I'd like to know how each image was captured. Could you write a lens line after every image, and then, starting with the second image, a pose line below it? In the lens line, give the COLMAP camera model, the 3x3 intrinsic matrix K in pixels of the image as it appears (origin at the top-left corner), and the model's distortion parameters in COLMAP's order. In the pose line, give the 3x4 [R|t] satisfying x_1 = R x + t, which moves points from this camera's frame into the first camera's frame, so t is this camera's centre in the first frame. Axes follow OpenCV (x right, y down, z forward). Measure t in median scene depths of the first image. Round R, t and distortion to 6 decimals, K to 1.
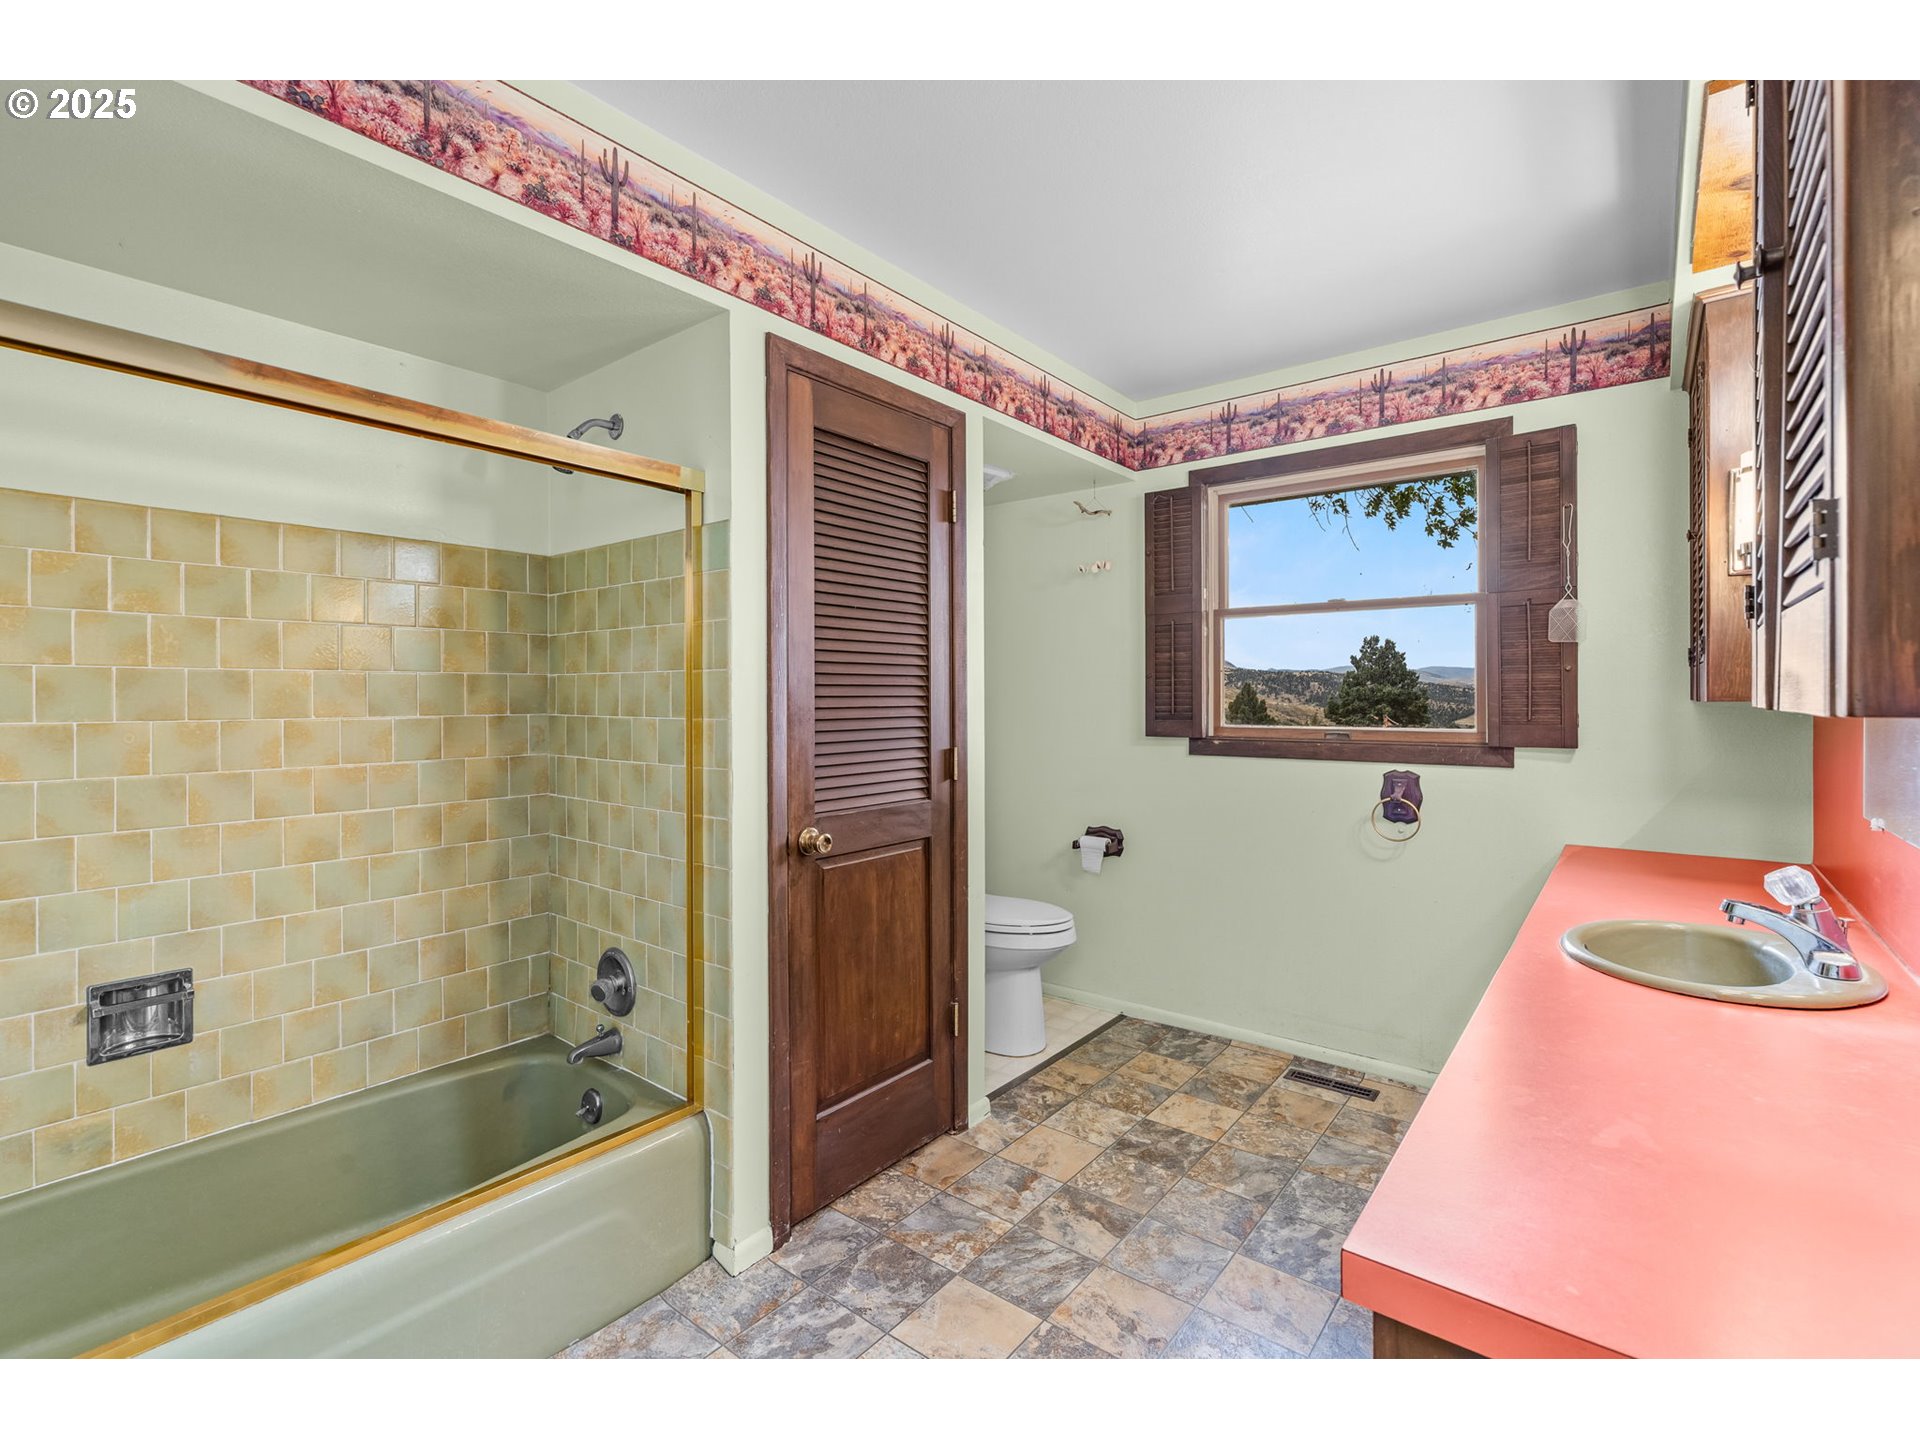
lens RADIAL K [[879.3, 0, 960.0], [0, 879.3, 720.0], [0, 0, 1]] dist [0.000780, 0.000032]
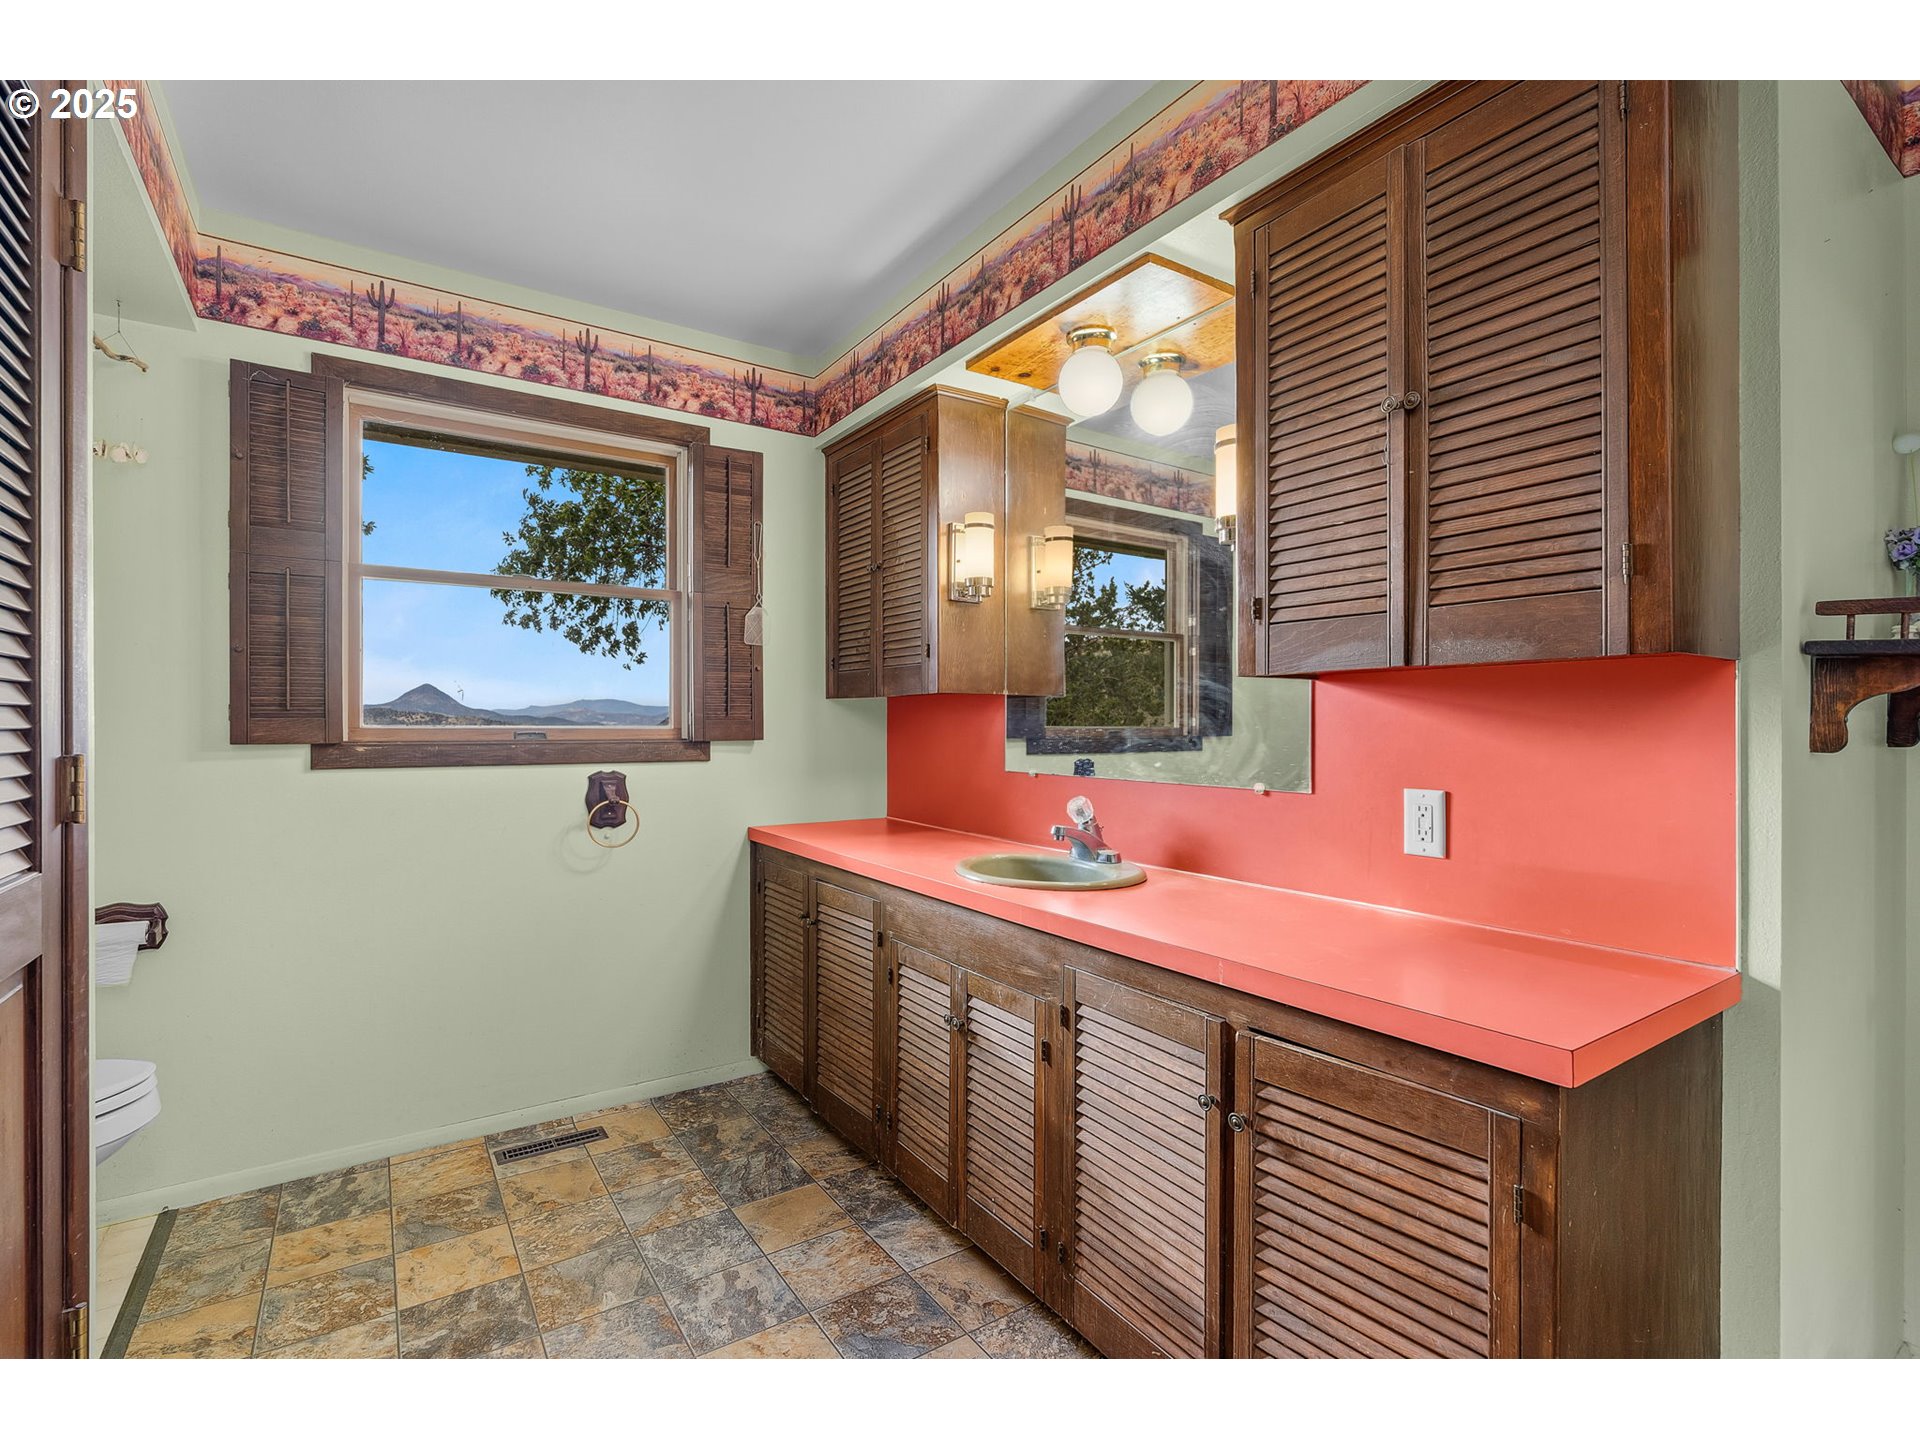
lens RADIAL K [[884.6, 0, 962.2], [0, 884.6, 734.9], [0, 0, 1]] dist [-0.001165, 0.000711]
pose [[0.308230, -0.008776, 0.951271, -0.269138], [0.023034, 0.999733, 0.001760, 0.026547], [-0.951033, 0.021369, 0.308350, 0.357298]]
